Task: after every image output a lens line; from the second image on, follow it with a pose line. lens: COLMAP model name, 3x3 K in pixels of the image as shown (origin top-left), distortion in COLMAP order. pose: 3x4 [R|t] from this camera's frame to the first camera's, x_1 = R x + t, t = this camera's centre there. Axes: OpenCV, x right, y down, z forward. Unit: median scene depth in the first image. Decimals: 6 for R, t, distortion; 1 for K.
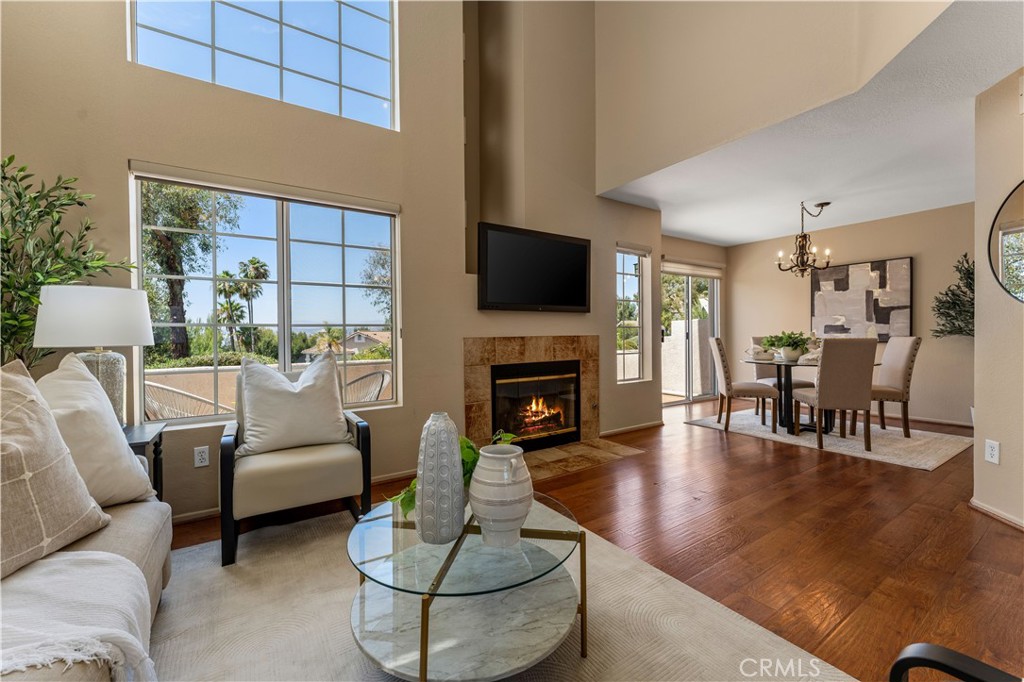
lens RADIAL K [[412.5, 0, 512.0], [0, 412.5, 341.0], [0, 0, 1]] dist [-0.000138, 0.000008]
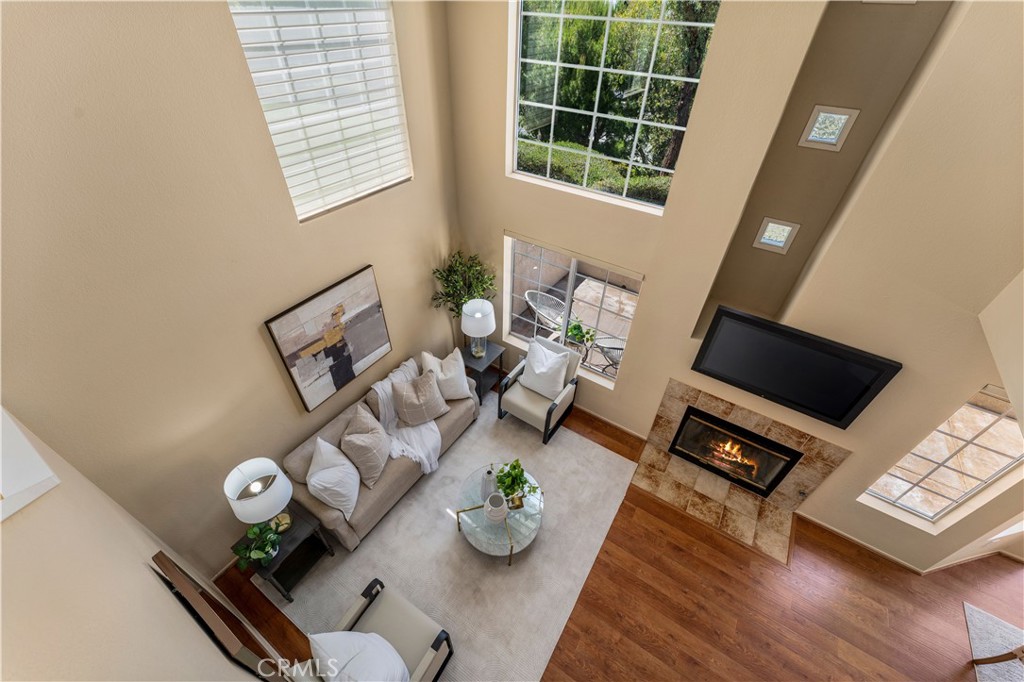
lens RADIAL K [[412.5, 0, 512.0], [0, 412.5, 341.0], [0, 0, 1]] dist [-0.000138, 0.000008]
pose [[0.395371, 0.615559, -0.681739, 0.434918], [-0.041486, 0.753424, 0.656225, -0.821288], [0.917584, -0.231170, 0.323419, 0.193537]]
